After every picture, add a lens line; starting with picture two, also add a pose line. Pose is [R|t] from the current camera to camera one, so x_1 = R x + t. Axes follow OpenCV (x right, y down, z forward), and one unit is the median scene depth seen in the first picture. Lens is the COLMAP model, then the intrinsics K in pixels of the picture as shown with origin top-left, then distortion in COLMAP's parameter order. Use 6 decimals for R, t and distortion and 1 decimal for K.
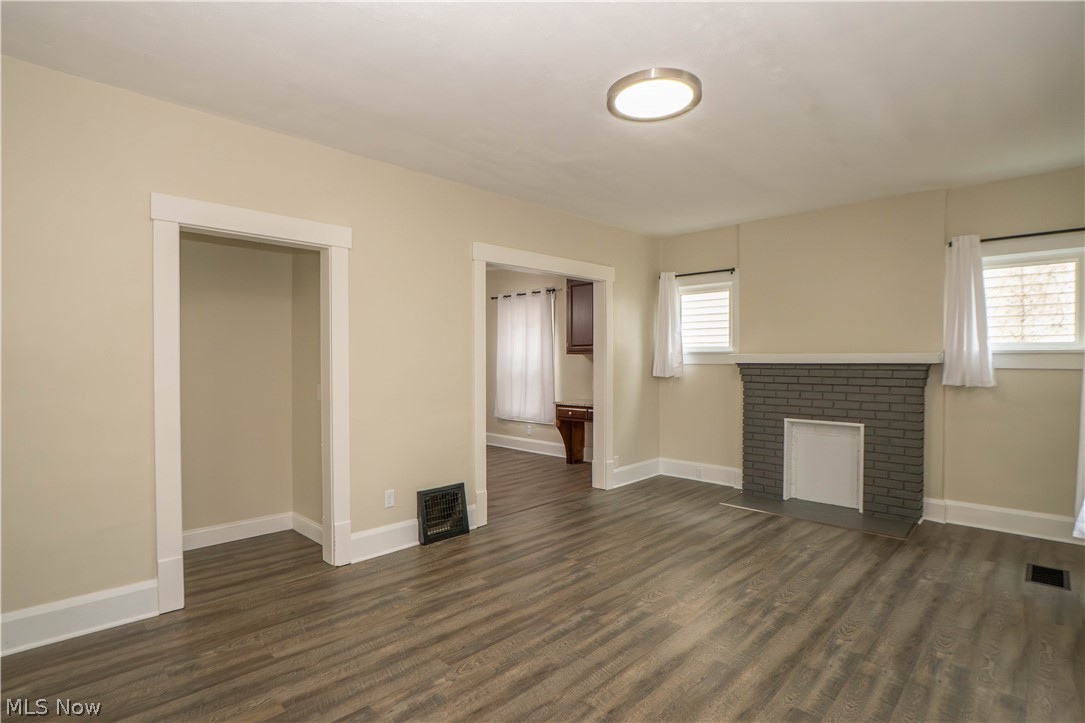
lens RADIAL K [[550.7, 0, 540.3], [0, 550.7, 364.6], [0, 0, 1]] dist [-0.032132, 0.005374]
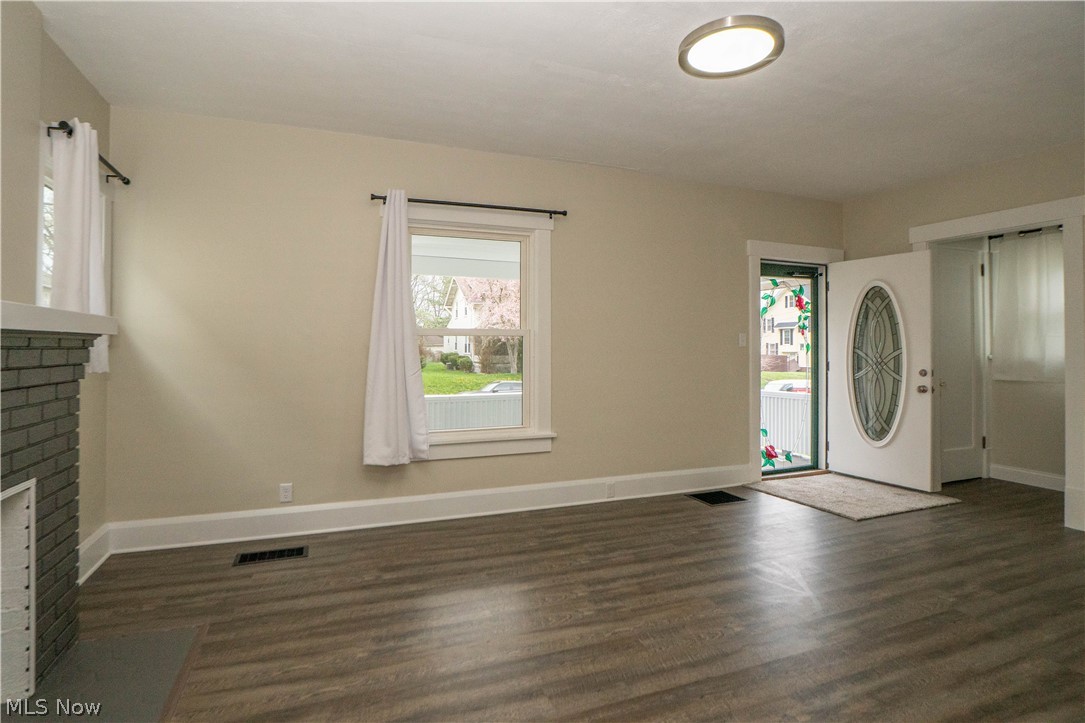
lens RADIAL K [[550.7, 0, 516.1], [0, 550.7, 338.7], [0, 0, 1]] dist [-0.032132, 0.005374]
pose [[-0.902882, 0.001016, 0.429888, 0.092369], [-0.001215, 0.999987, -0.004915, 0.004898], [-0.429887, -0.004960, -0.902869, 1.300664]]
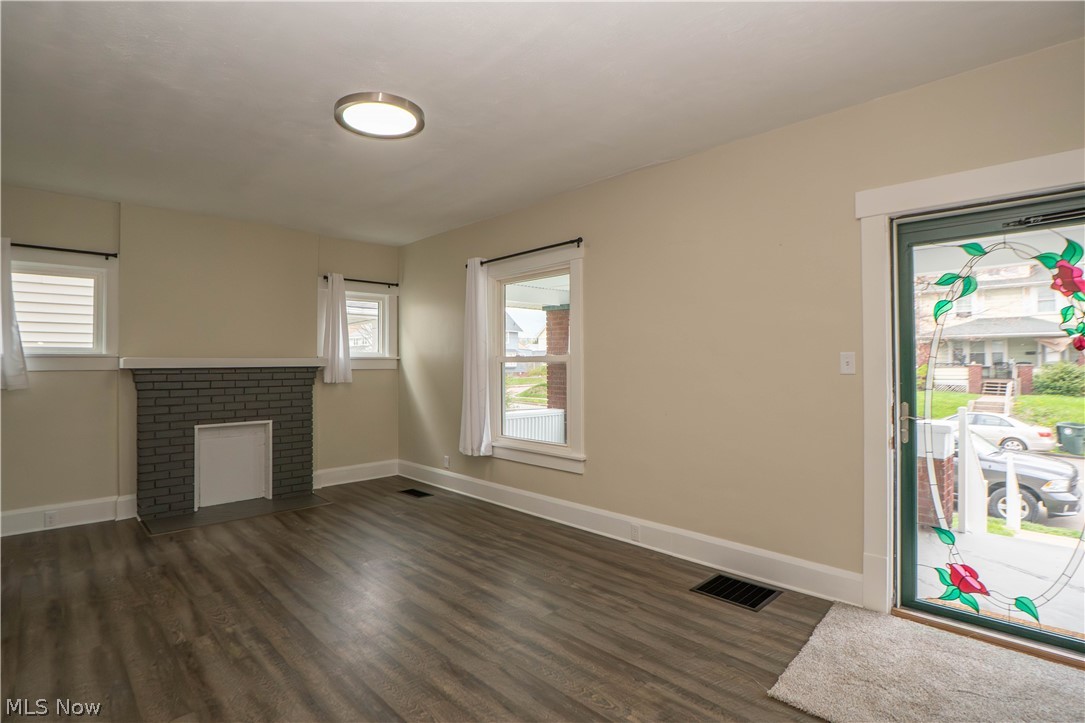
lens RADIAL K [[531.0, 0, 533.6], [0, 531.0, 363.2], [0, 0, 1]] dist [-0.005315, -0.001125]
pose [[0.037886, -0.001411, 0.999281, -0.521691], [0.013044, 0.999915, 0.000917, -0.004419], [-0.999197, 0.013000, 0.037901, 0.430559]]
